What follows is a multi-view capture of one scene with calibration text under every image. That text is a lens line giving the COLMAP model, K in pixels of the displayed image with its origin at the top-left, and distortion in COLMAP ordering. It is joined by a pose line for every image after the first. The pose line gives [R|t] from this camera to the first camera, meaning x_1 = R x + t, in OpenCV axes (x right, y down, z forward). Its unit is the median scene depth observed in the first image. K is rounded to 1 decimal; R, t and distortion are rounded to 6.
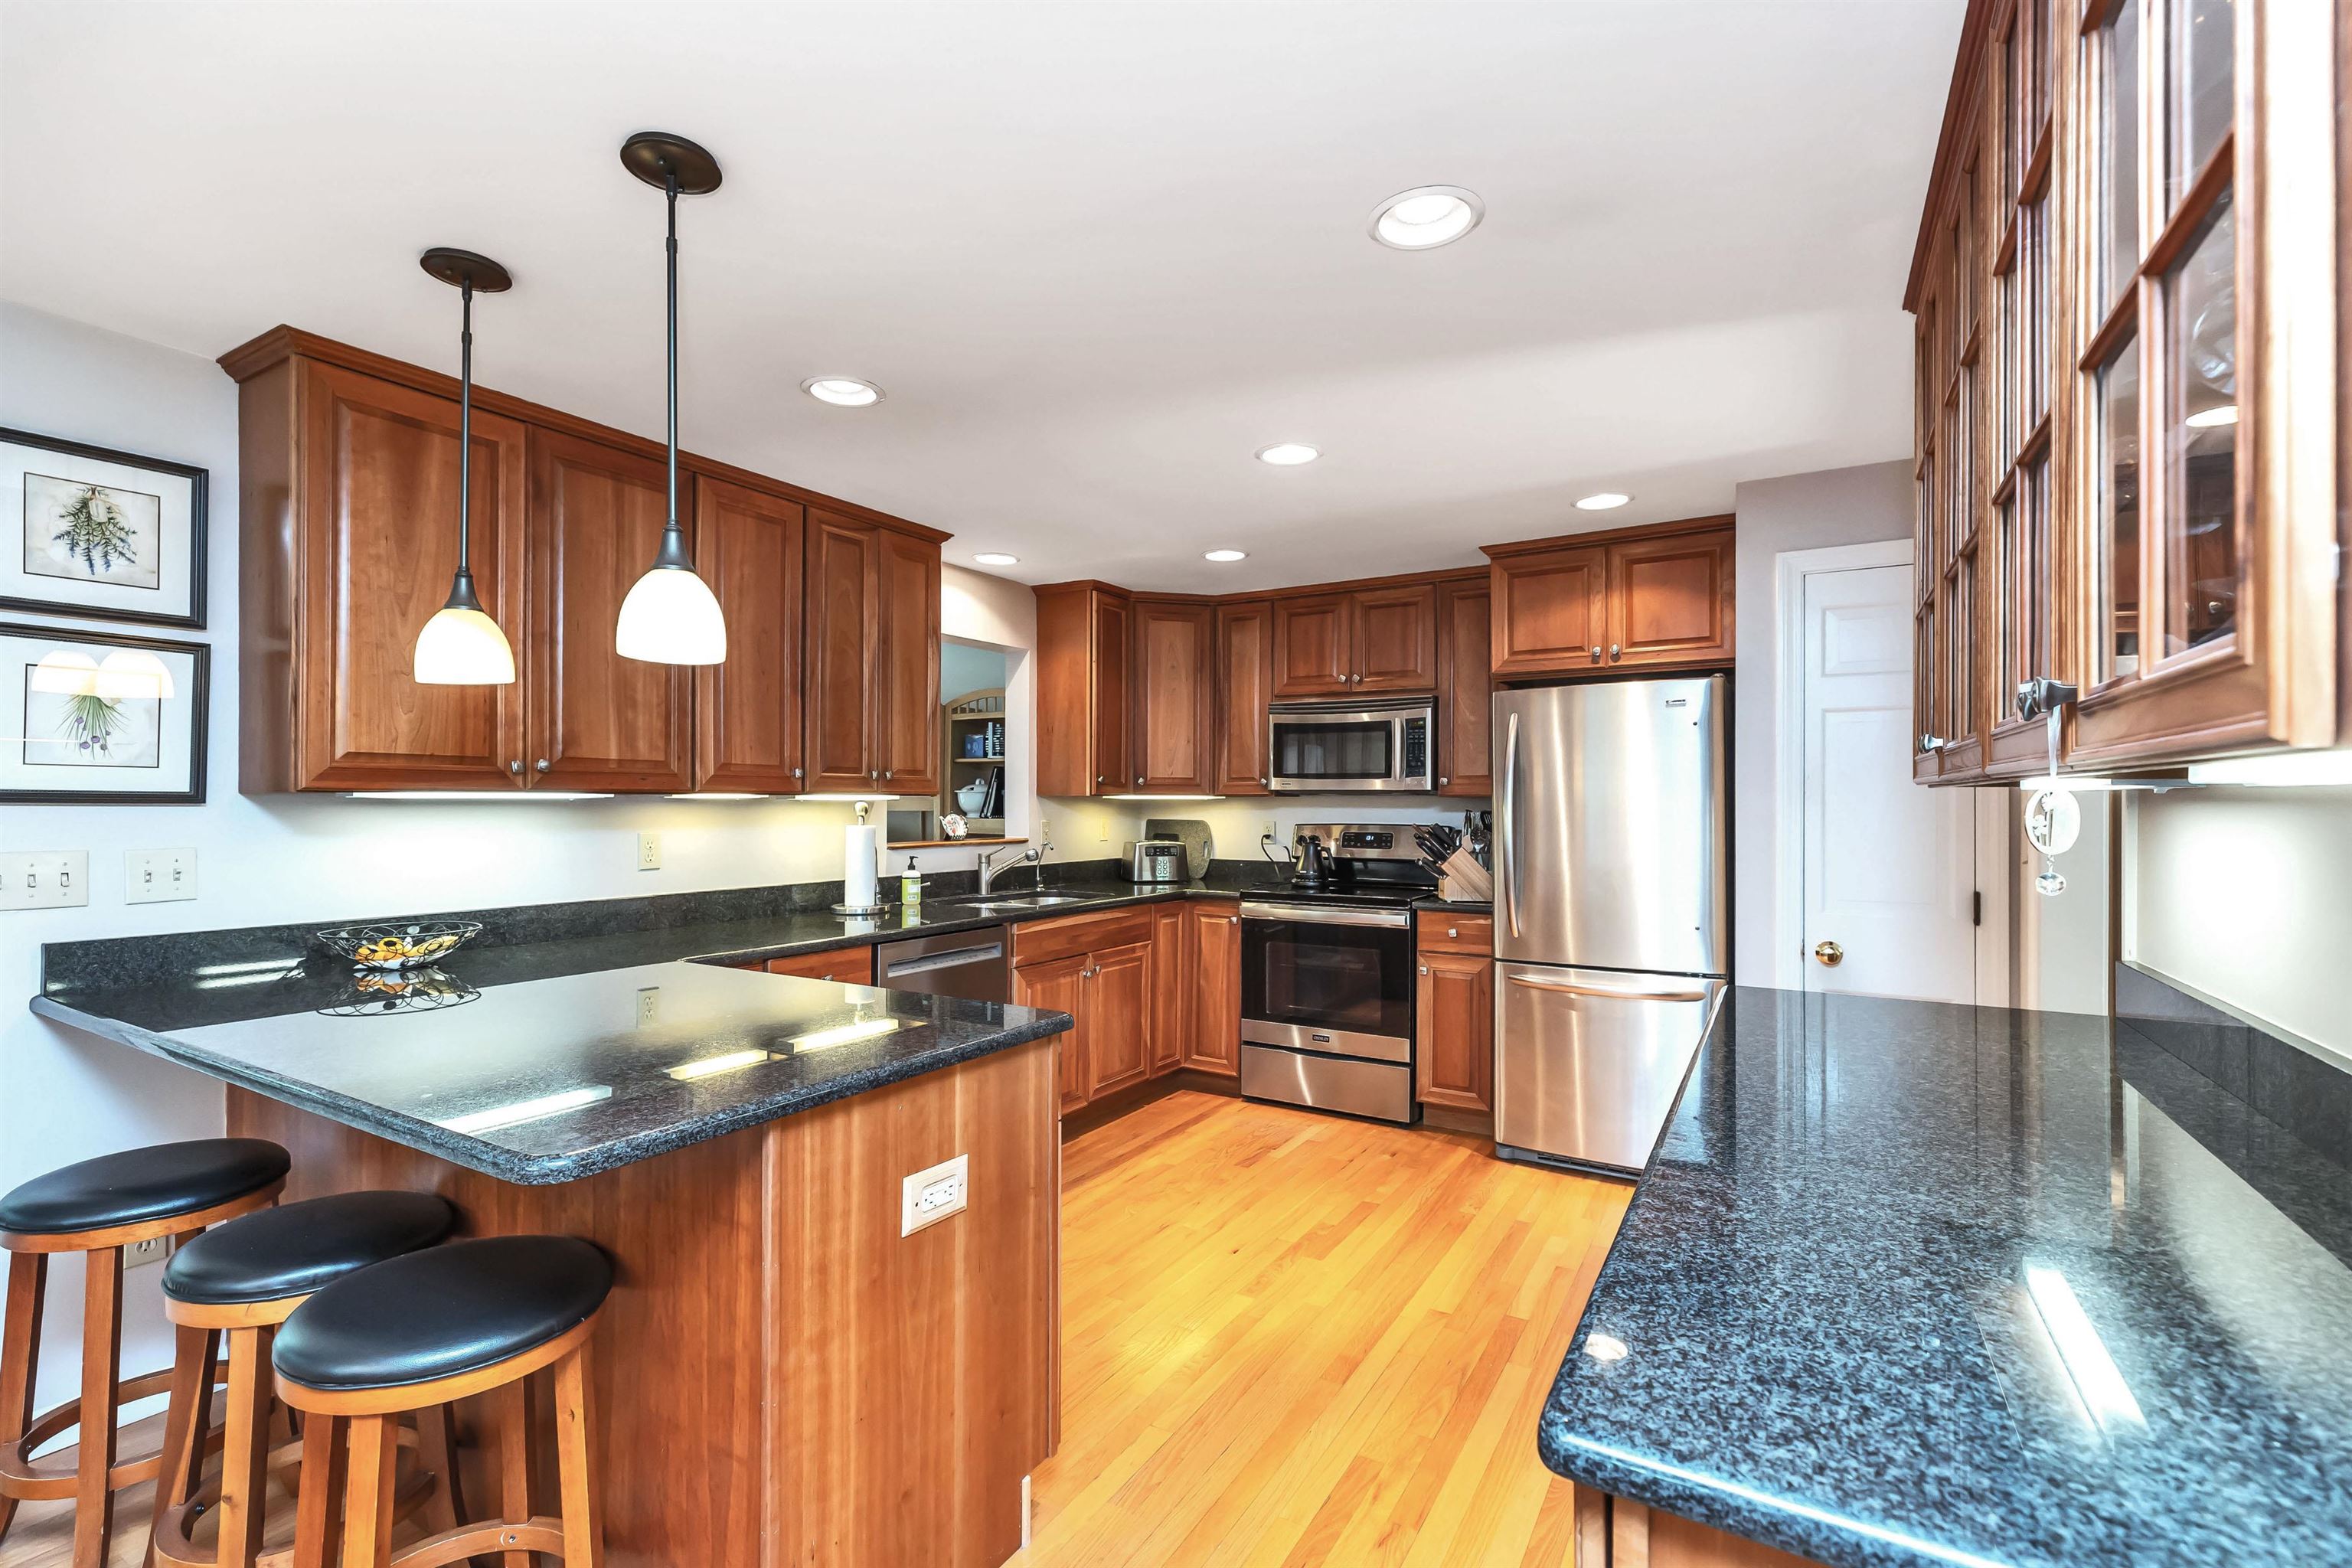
lens RADIAL K [[1047.4, 0, 1176.0], [0, 1047.4, 784.0], [0, 0, 1]] dist [0.000599, -0.000031]
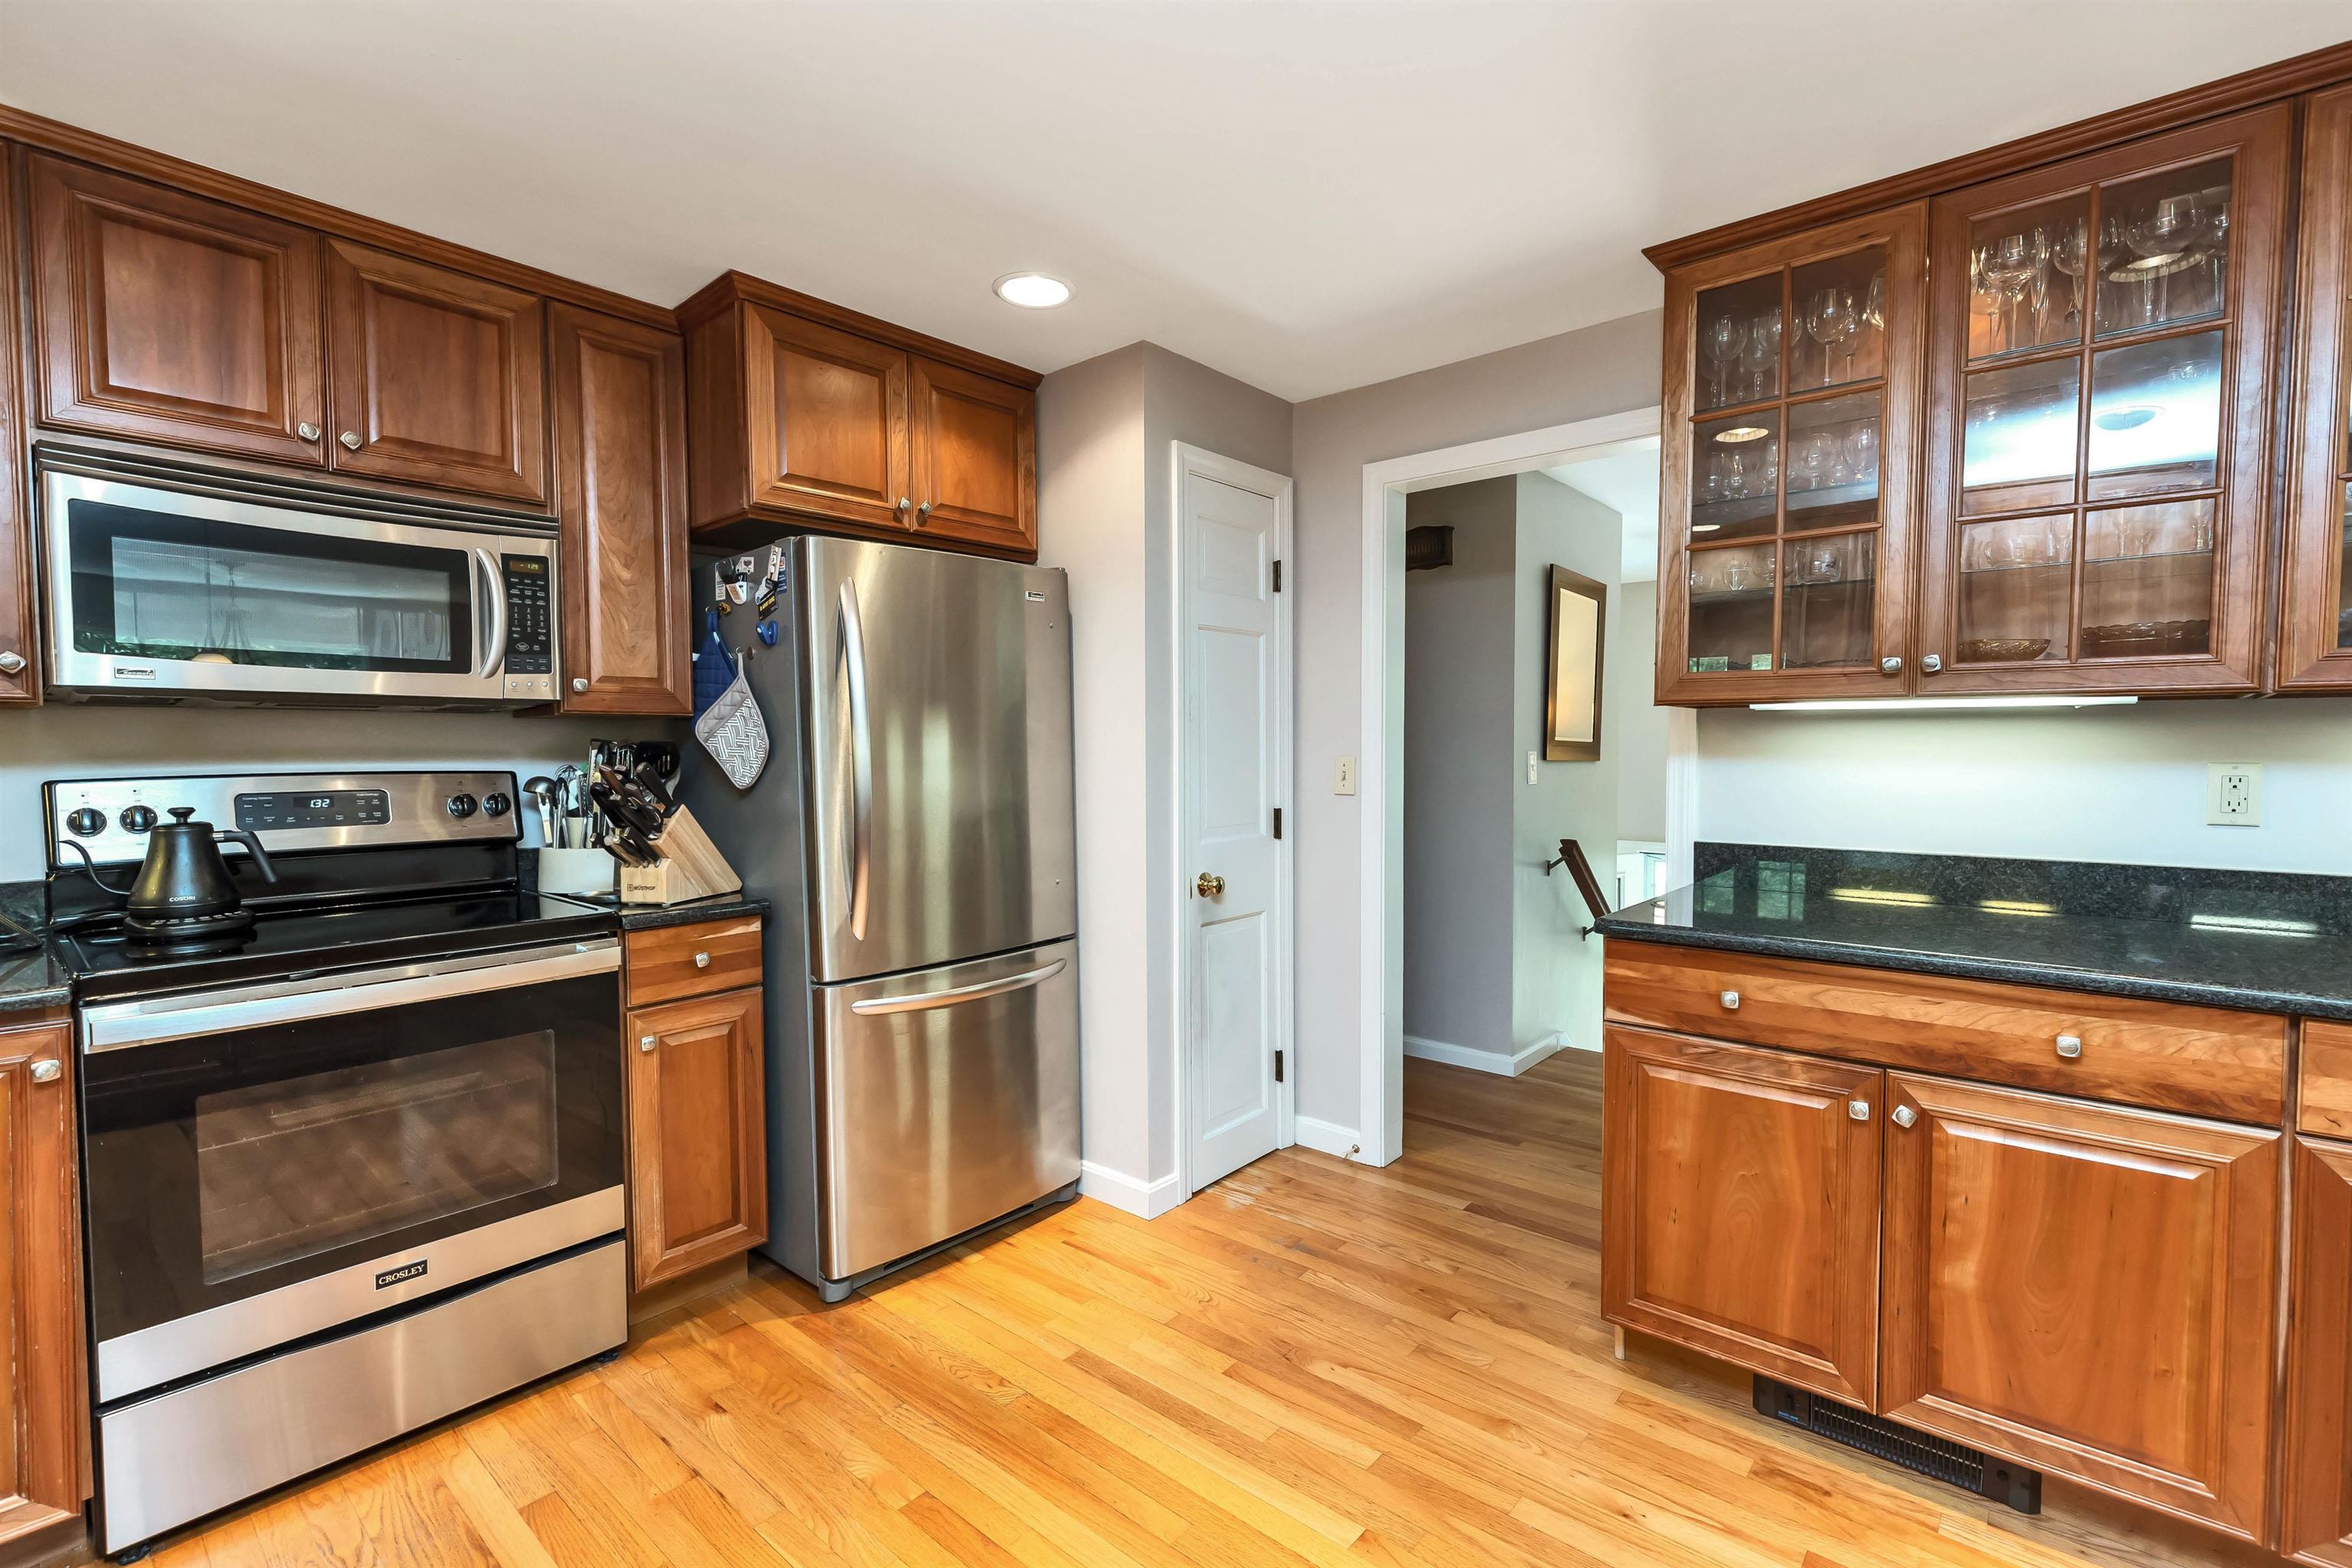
lens RADIAL K [[1047.4, 0, 1176.0], [0, 1047.4, 784.0], [0, 0, 1]] dist [0.000599, -0.000031]
pose [[0.176408, -0.042235, 0.983411, -0.228391], [-0.012449, 0.998903, 0.045134, 0.021031], [-0.984238, -0.020205, 0.175689, 0.645433]]
